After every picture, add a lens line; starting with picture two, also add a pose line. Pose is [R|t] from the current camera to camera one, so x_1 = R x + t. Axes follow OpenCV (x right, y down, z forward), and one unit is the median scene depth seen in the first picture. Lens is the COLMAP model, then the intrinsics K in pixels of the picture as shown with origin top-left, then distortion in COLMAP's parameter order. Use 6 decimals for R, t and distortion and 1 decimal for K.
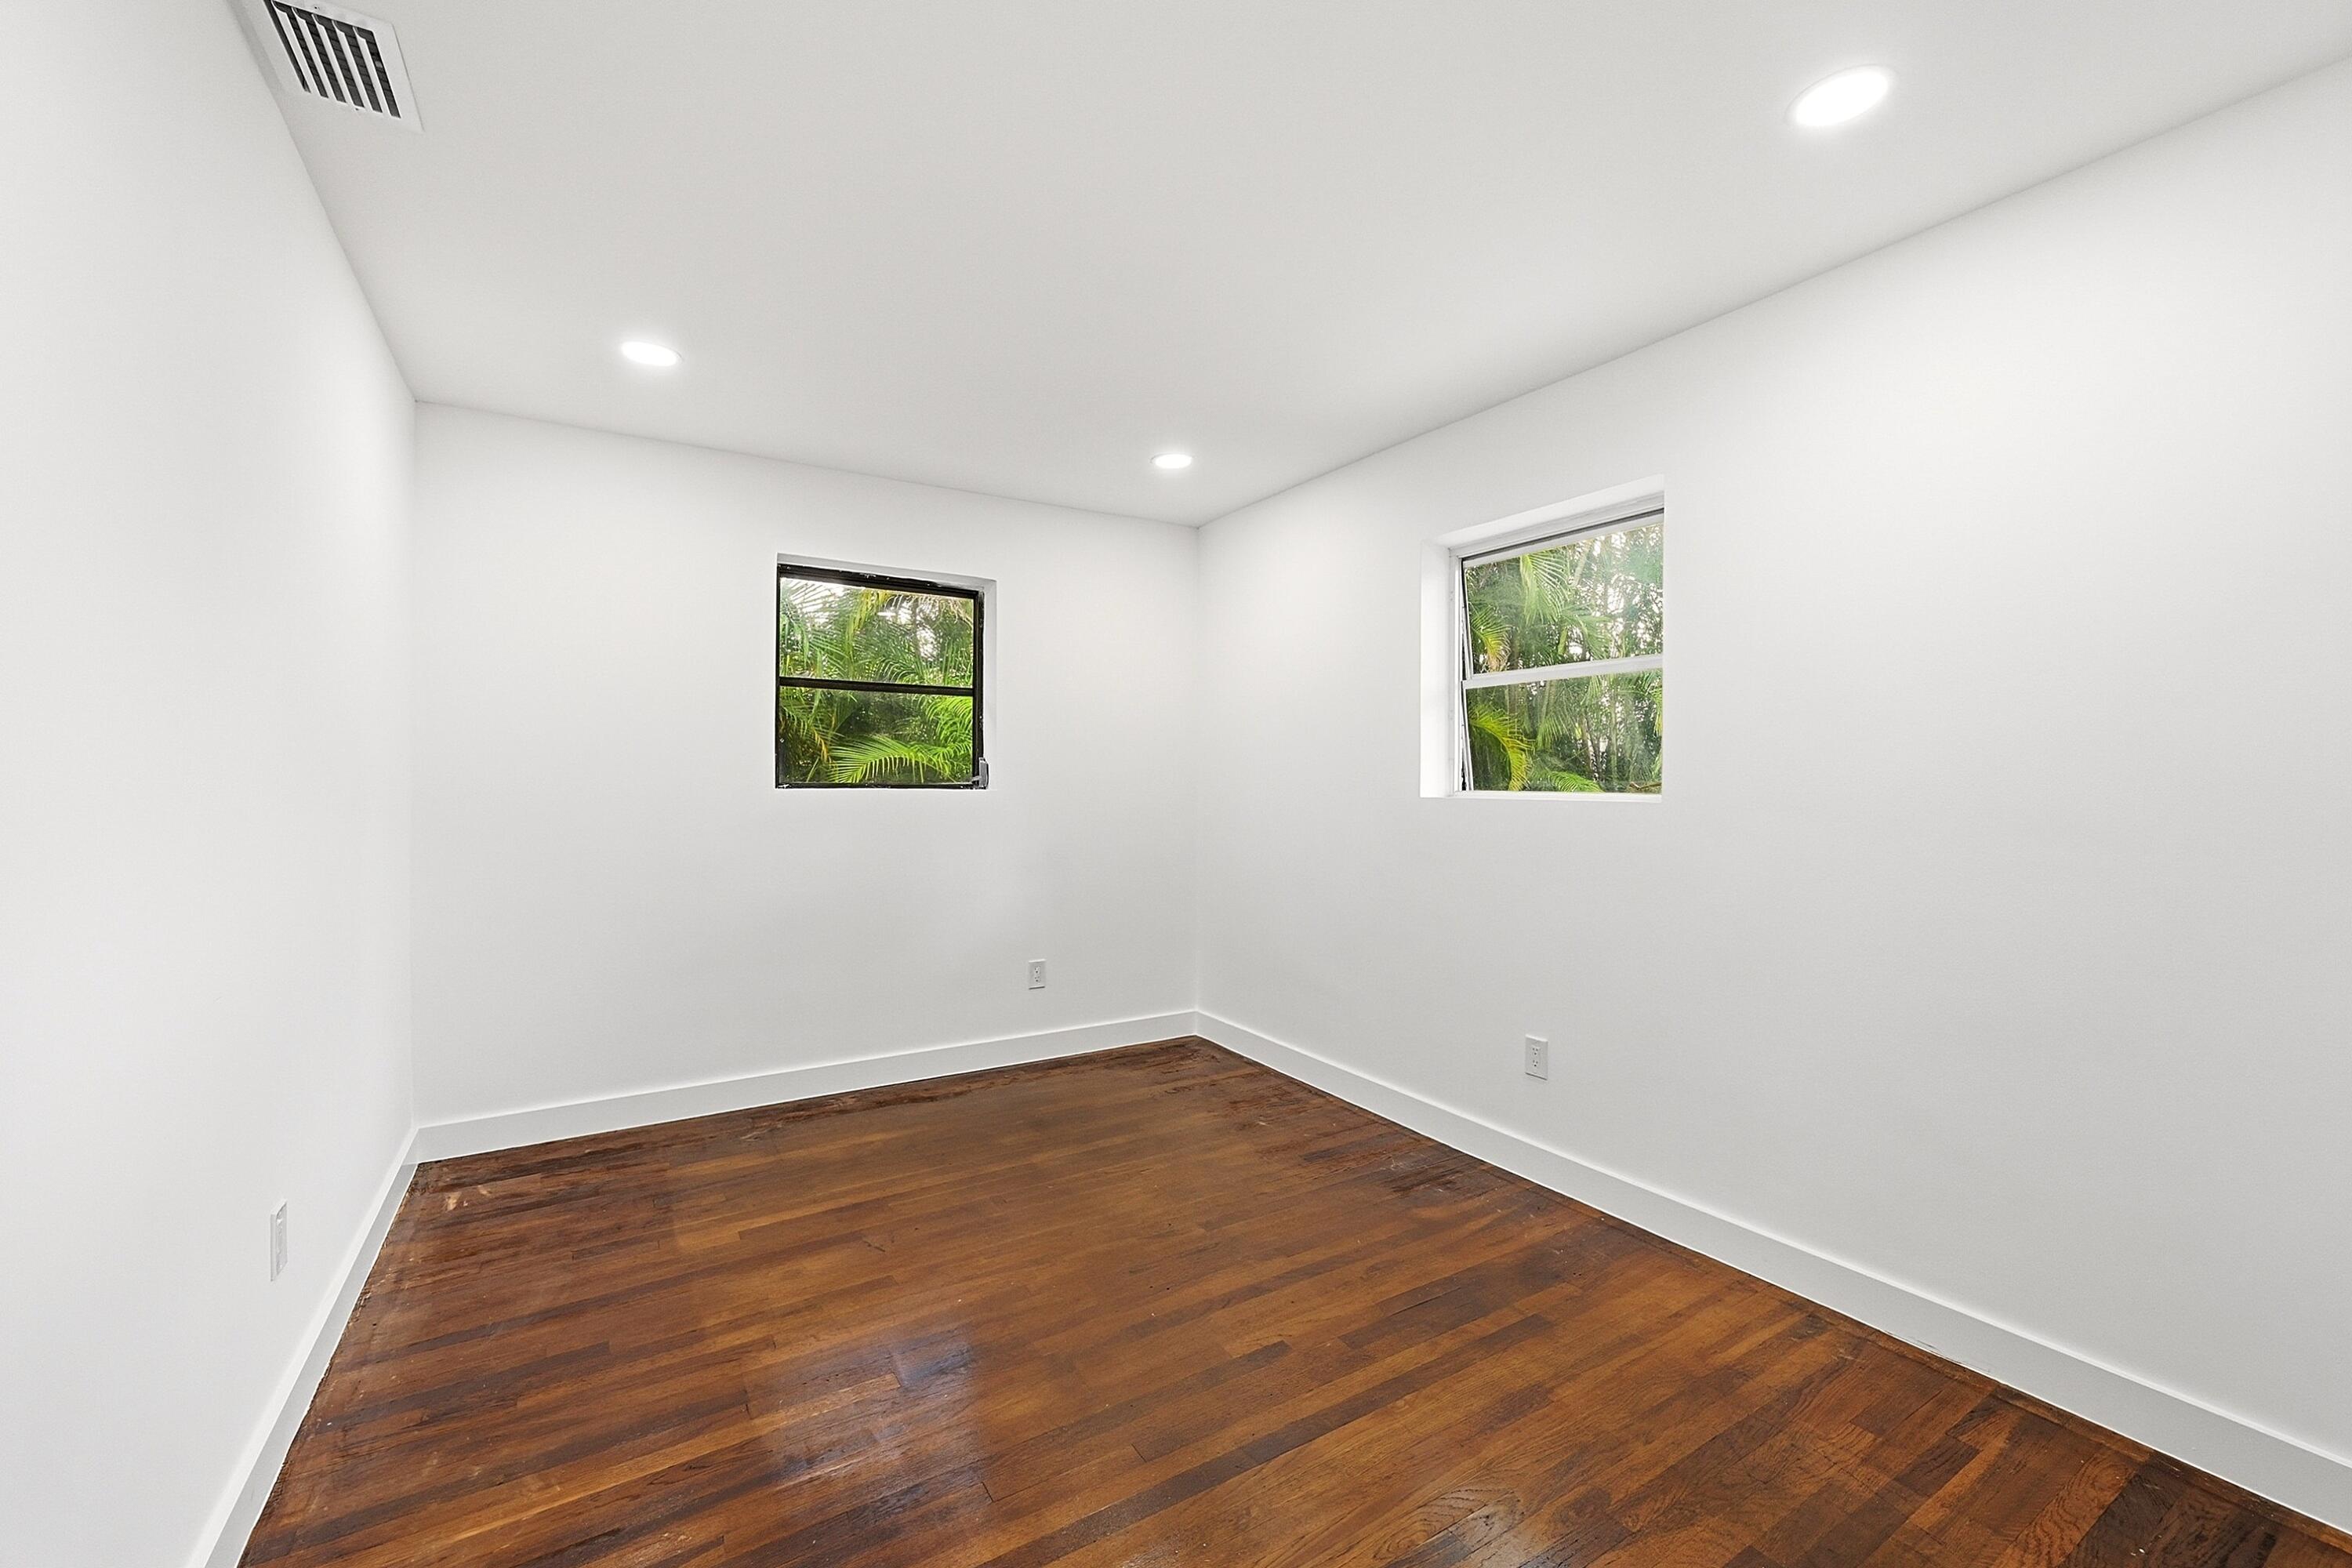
lens RADIAL K [[938.4, 0, 1176.0], [0, 938.4, 784.0], [0, 0, 1]] dist [0.003078, 0.000390]
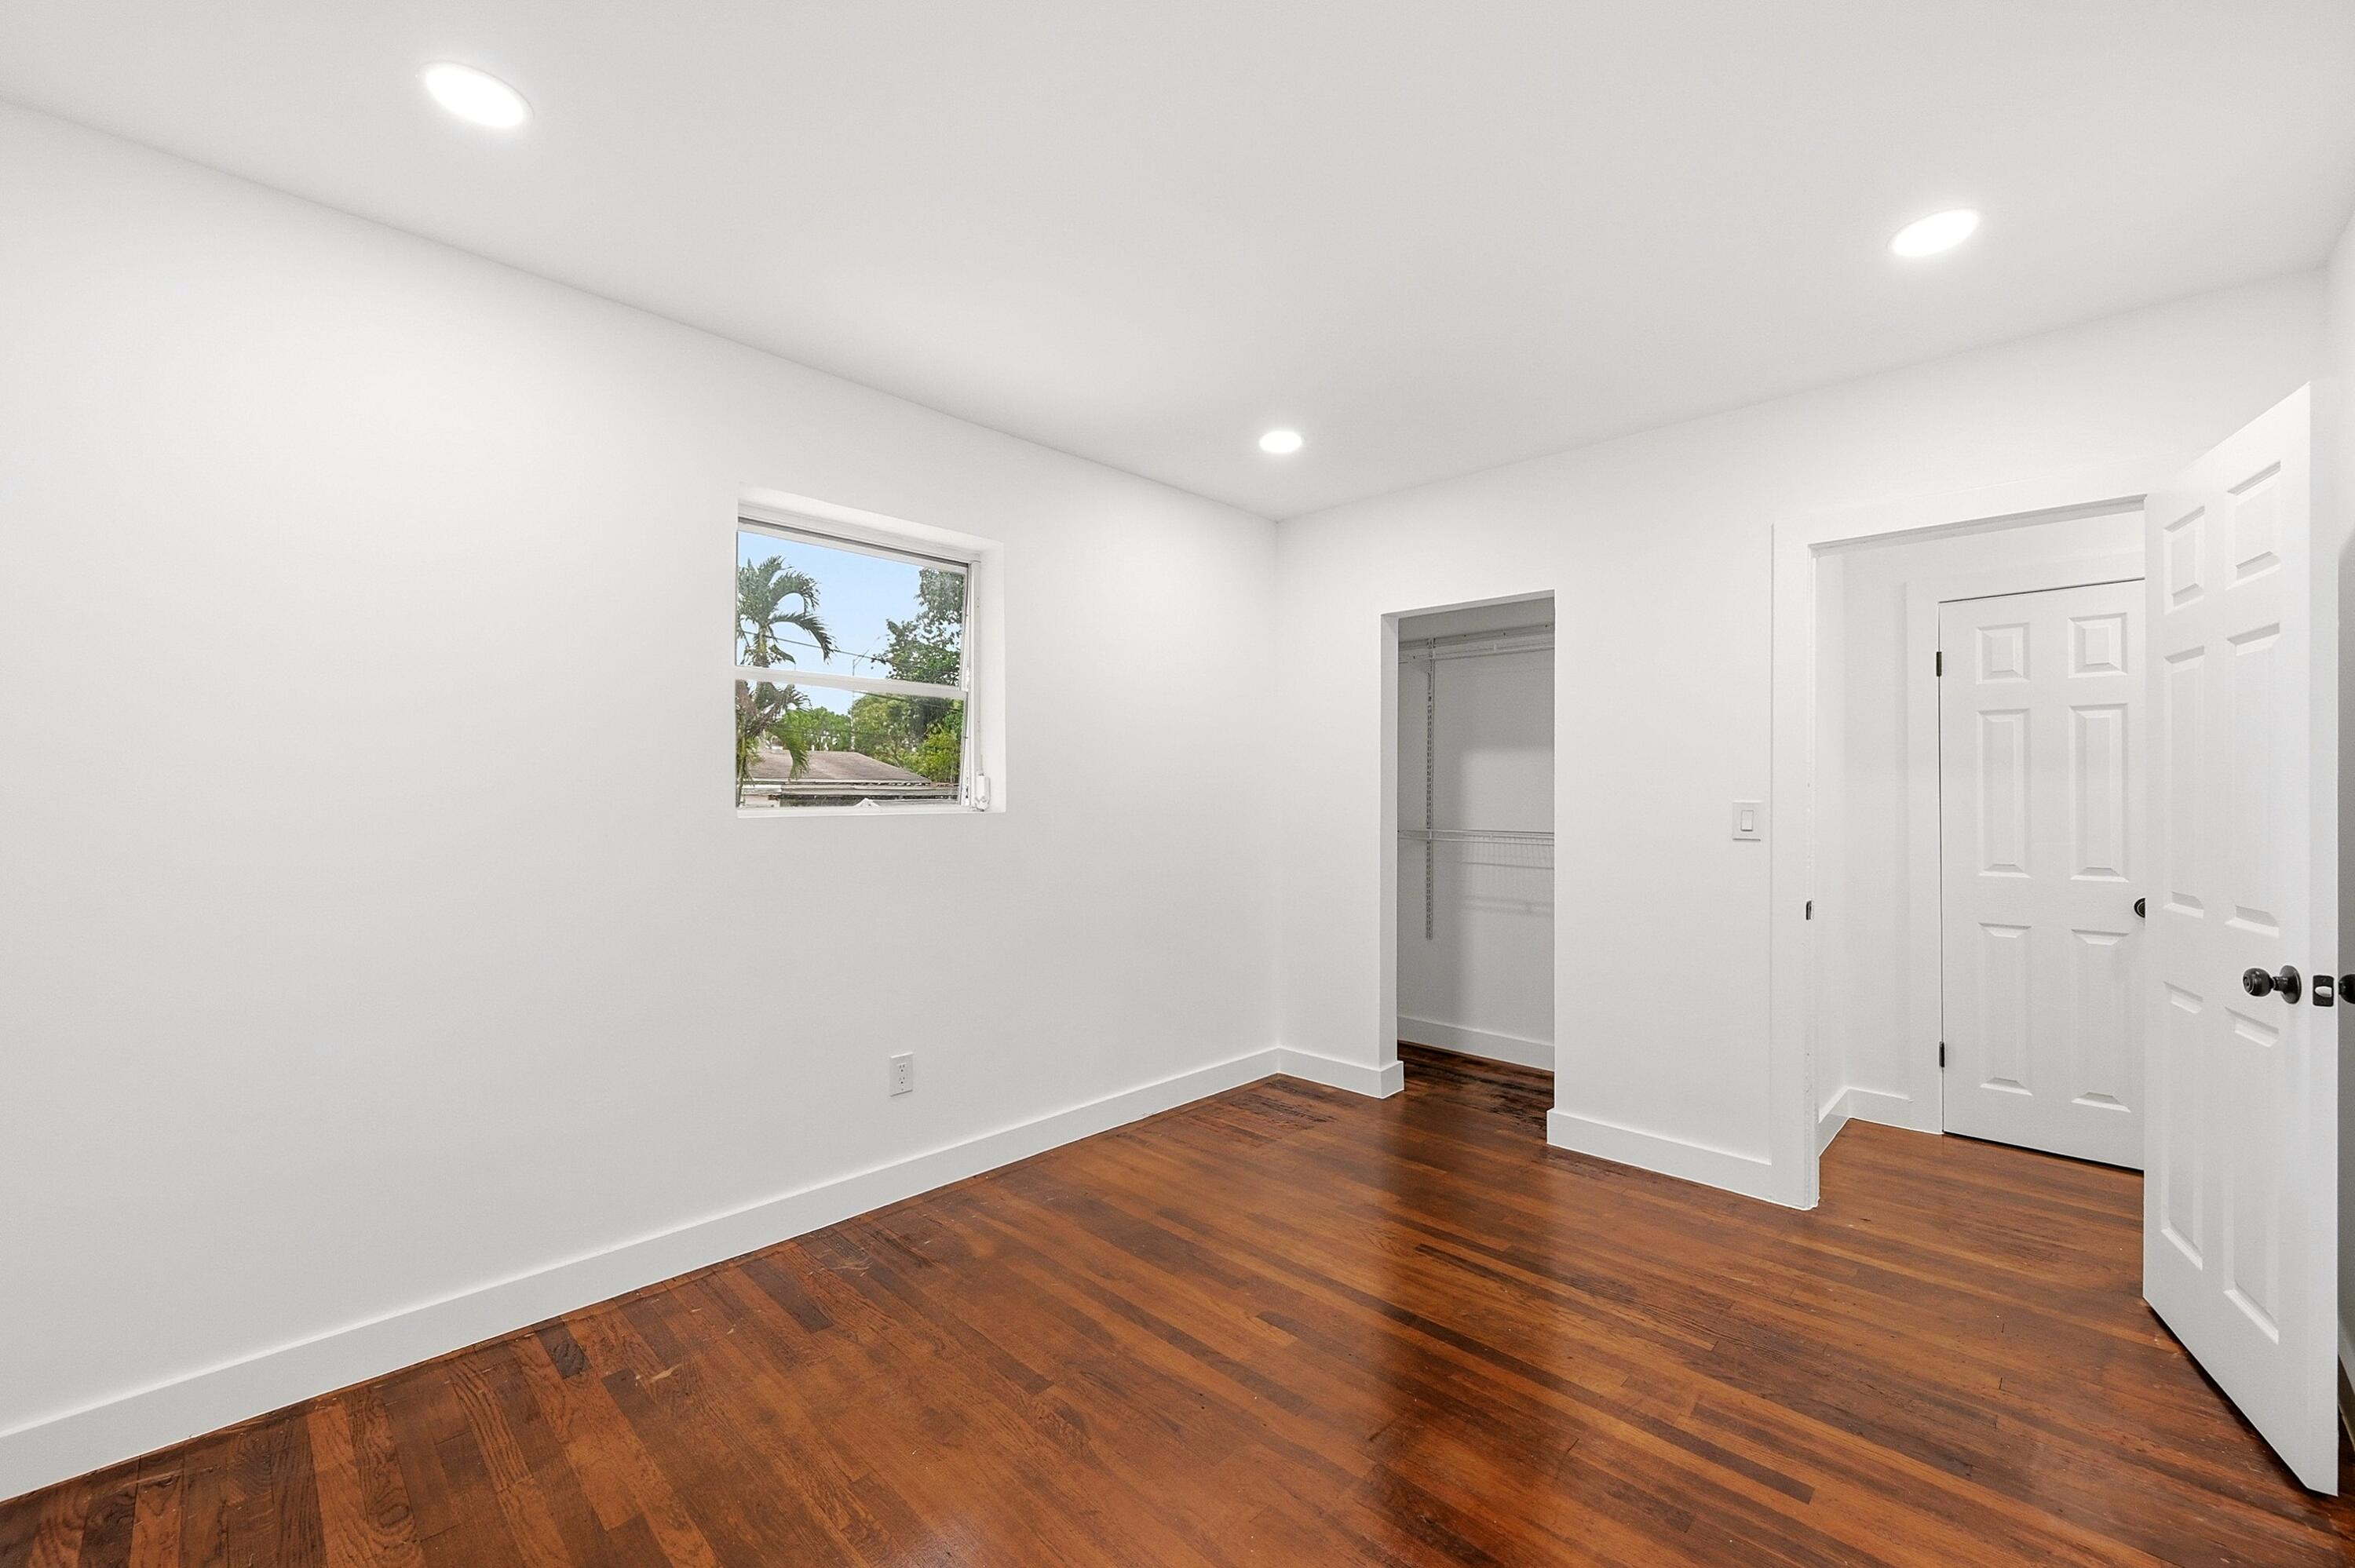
lens RADIAL K [[939.4, 0, 1177.5], [0, 939.4, 784.0], [0, 0, 1]] dist [0.003078, 0.000390]
pose [[-0.232179, 0.003495, 0.972667, -0.849275], [0.005200, 0.999984, -0.002352, -0.012110], [-0.972659, 0.004512, -0.232193, 1.242127]]
